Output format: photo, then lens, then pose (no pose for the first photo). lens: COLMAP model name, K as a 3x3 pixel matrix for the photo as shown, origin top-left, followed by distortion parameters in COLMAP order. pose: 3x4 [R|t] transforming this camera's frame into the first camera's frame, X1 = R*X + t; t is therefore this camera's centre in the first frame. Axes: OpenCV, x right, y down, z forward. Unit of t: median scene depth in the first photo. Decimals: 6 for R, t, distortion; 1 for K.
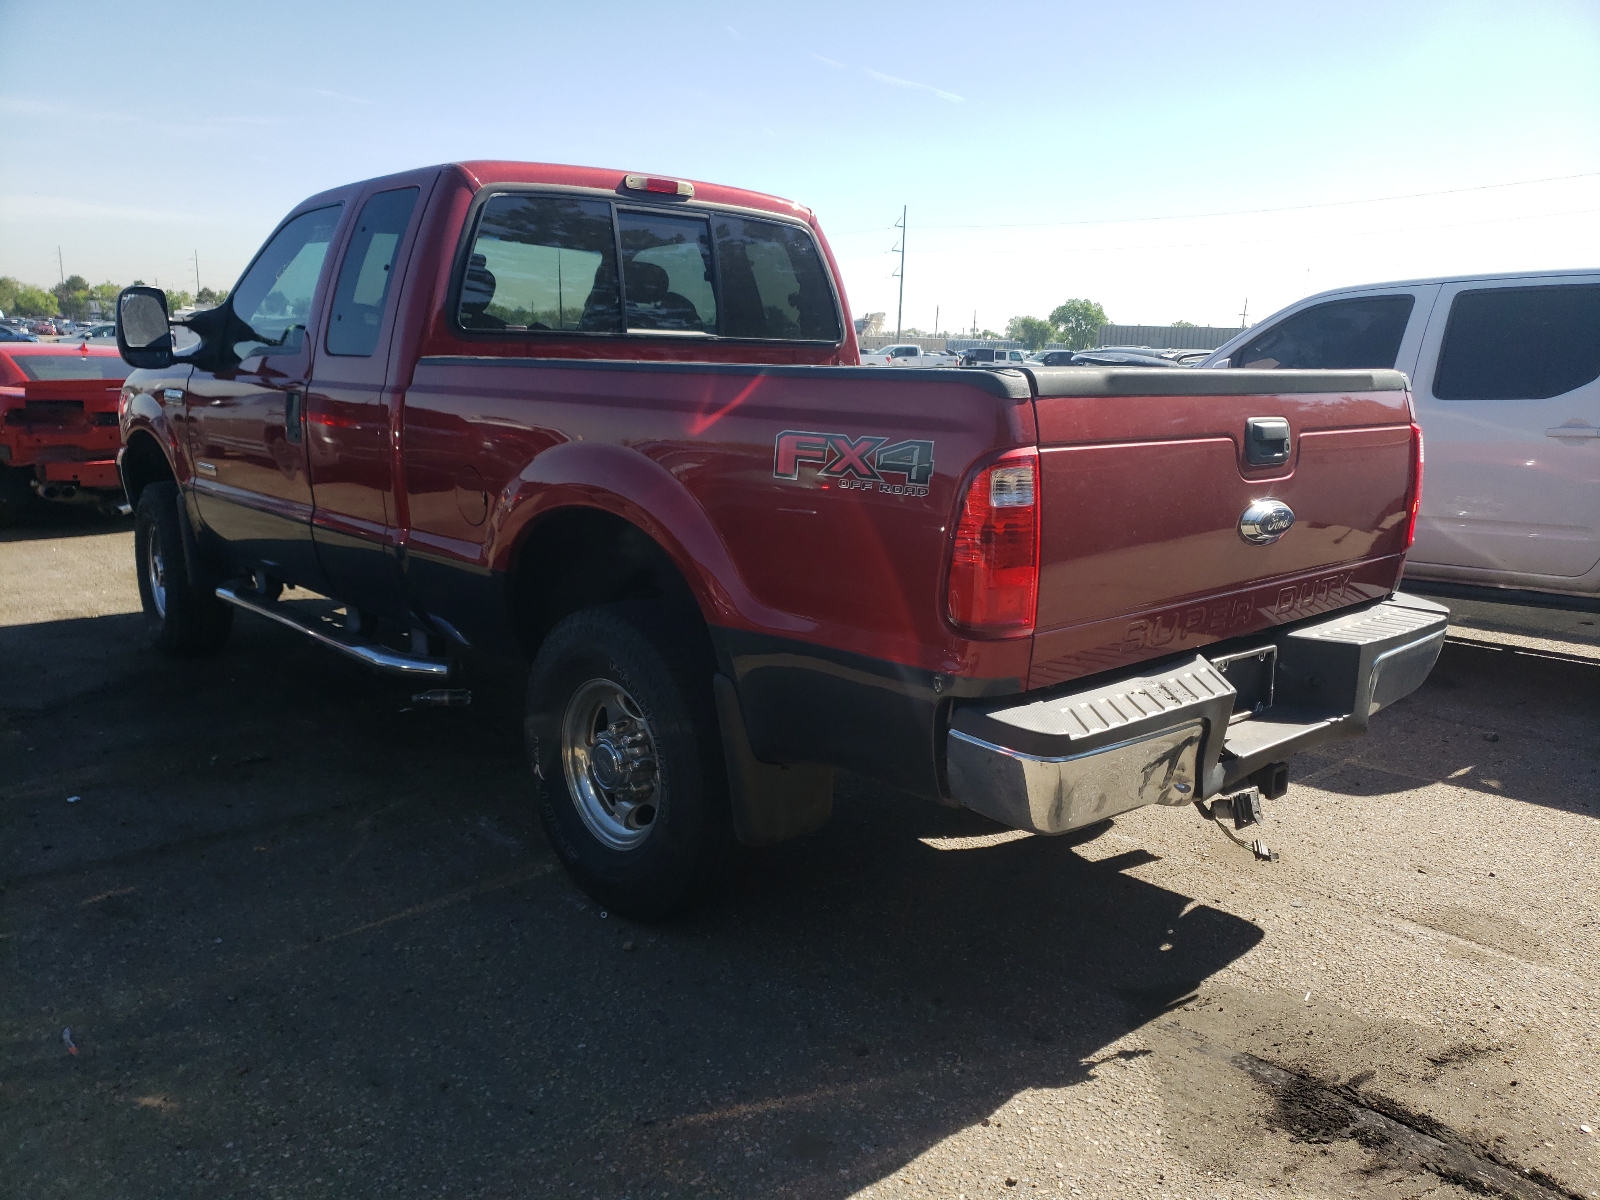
lens RADIAL K [[1231.3, 0, 805.7], [0, 1231.3, 593.0], [0, 0, 1]] dist [0.012819, 0.007831]
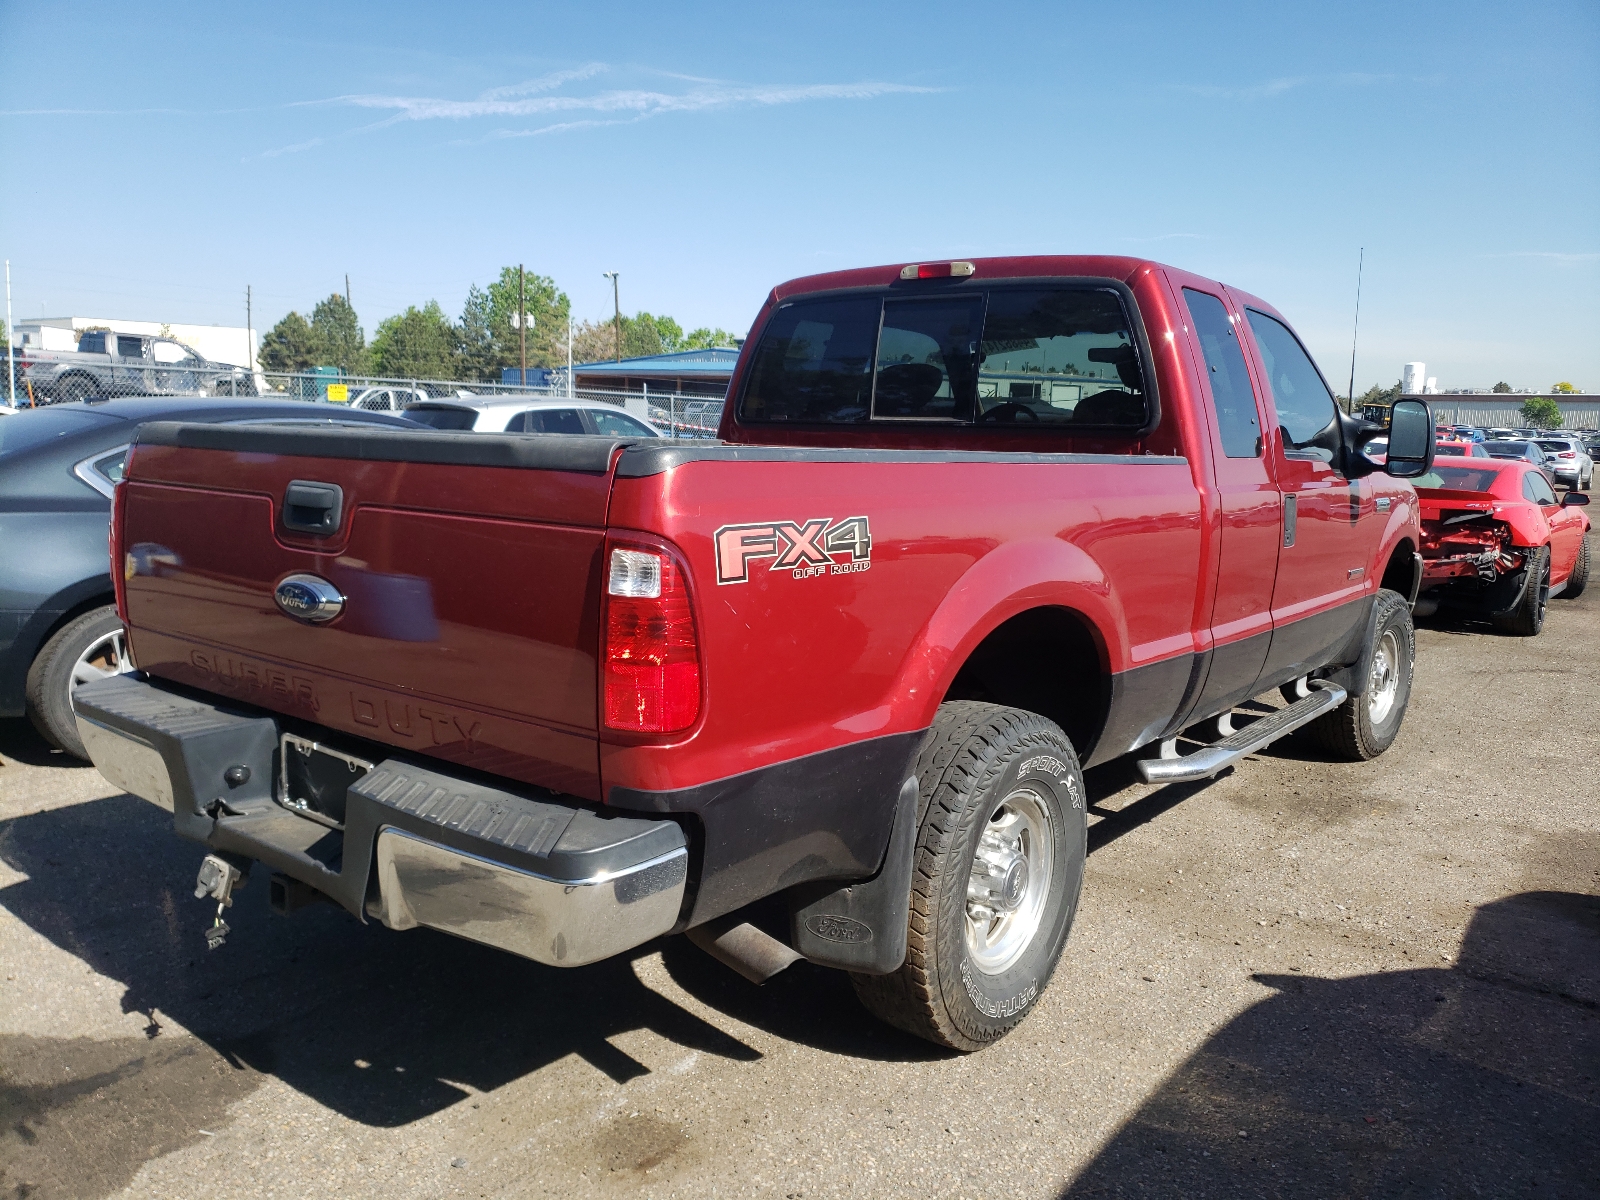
lens RADIAL K [[1233.4, 0, 837.3], [0, 1233.4, 607.7], [0, 0, 1]] dist [-0.000162, 0.013964]
pose [[0.194910, 0.126462, -0.972634, 1.343625], [-0.214428, 0.973159, 0.083561, -0.212532], [0.957095, 0.192273, 0.216795, 1.204121]]
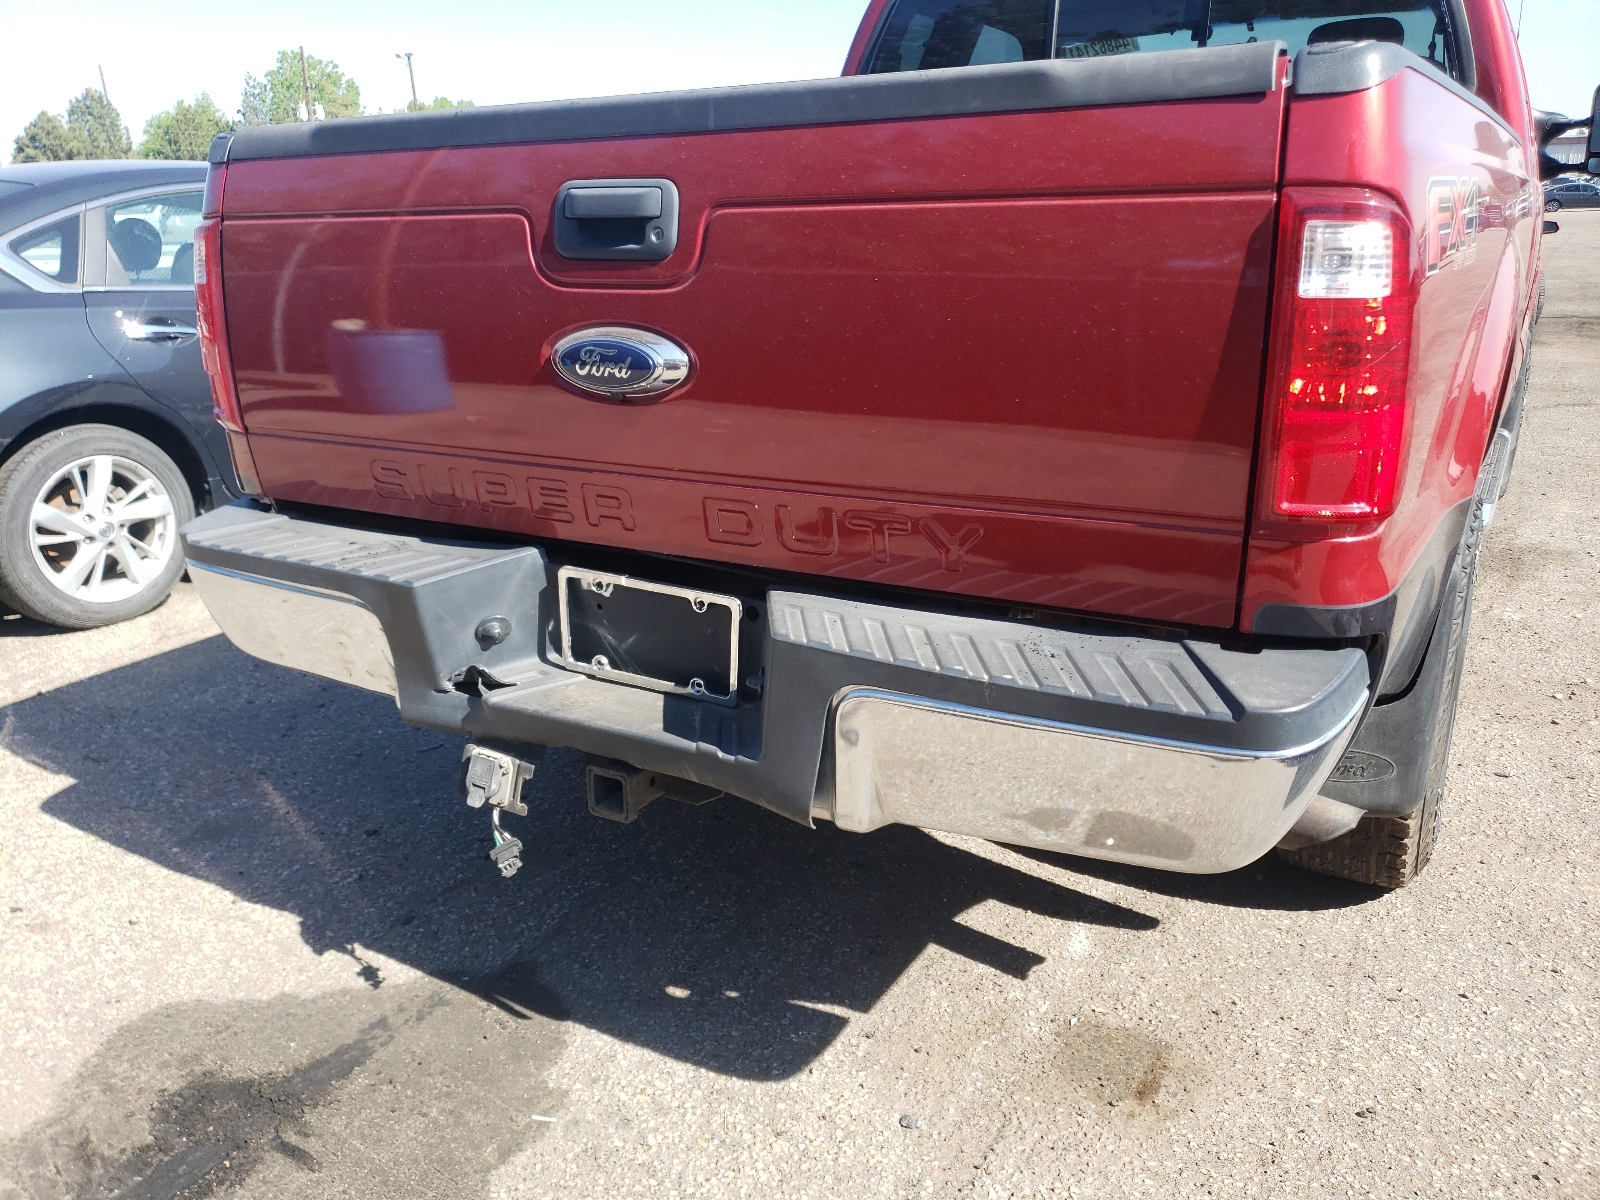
lens RADIAL K [[1231.3, 0, 805.7], [0, 1231.3, 593.0], [0, 0, 1]] dist [0.012819, 0.007831]
pose [[0.304061, 0.253741, -0.918239, 0.994949], [-0.156831, 0.964057, 0.214470, -0.095310], [0.939655, 0.078796, 0.332927, 0.922277]]
